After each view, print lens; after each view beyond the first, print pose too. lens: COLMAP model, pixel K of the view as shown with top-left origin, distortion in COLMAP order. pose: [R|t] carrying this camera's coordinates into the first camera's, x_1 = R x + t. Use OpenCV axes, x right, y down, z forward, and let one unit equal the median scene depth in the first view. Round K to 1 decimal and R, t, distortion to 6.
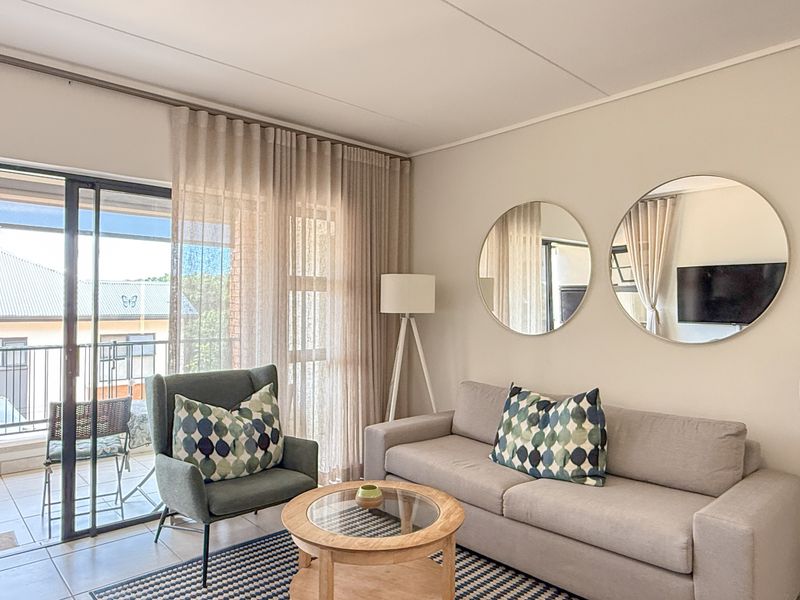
lens RADIAL K [[556.3, 0, 400.0], [0, 556.3, 300.0], [0, 0, 1]] dist [0.003447, 0.002441]
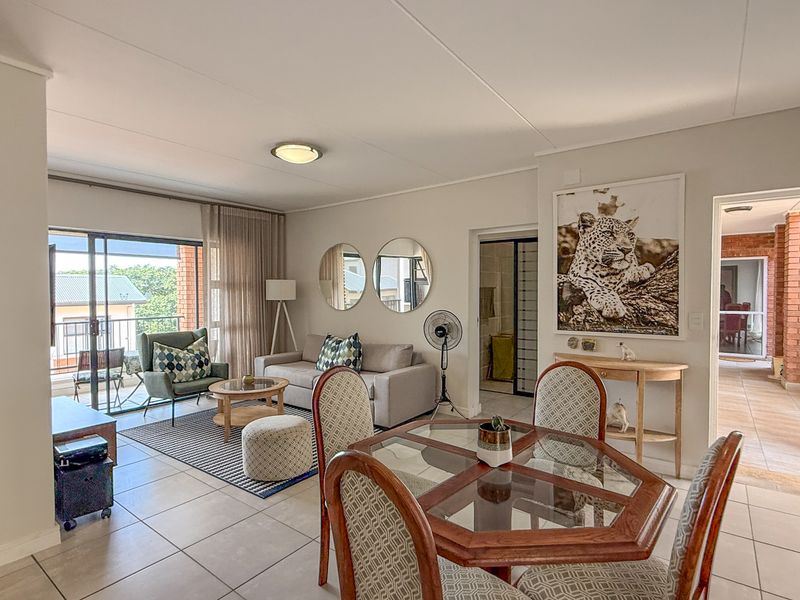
lens RADIAL K [[439.3, 0, 400.0], [0, 439.3, 300.0], [0, 0, 1]] dist [-0.002083, -0.000822]
pose [[0.984277, -0.017718, 0.175742, 0.202974], [0.011726, 0.999316, 0.035074, -0.031608], [-0.176243, -0.032462, 0.983811, -0.729344]]
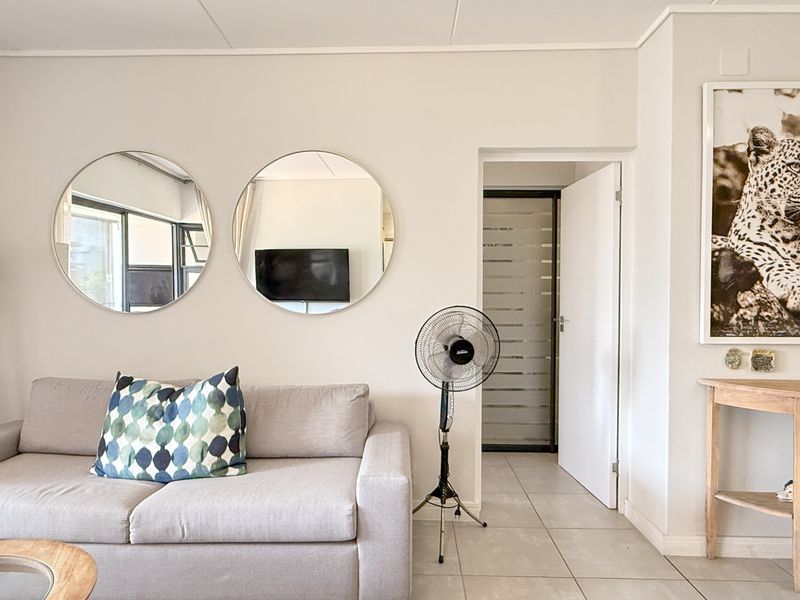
lens RADIAL K [[534.1, 0, 400.0], [0, 534.1, 300.0], [0, 0, 1]] dist [0.001870, 0.003925]
pose [[0.694713, -0.013692, 0.719157, -0.075110], [-0.004164, 0.999725, 0.023056, 0.029088], [-0.719275, -0.019012, 0.694465, 0.202074]]
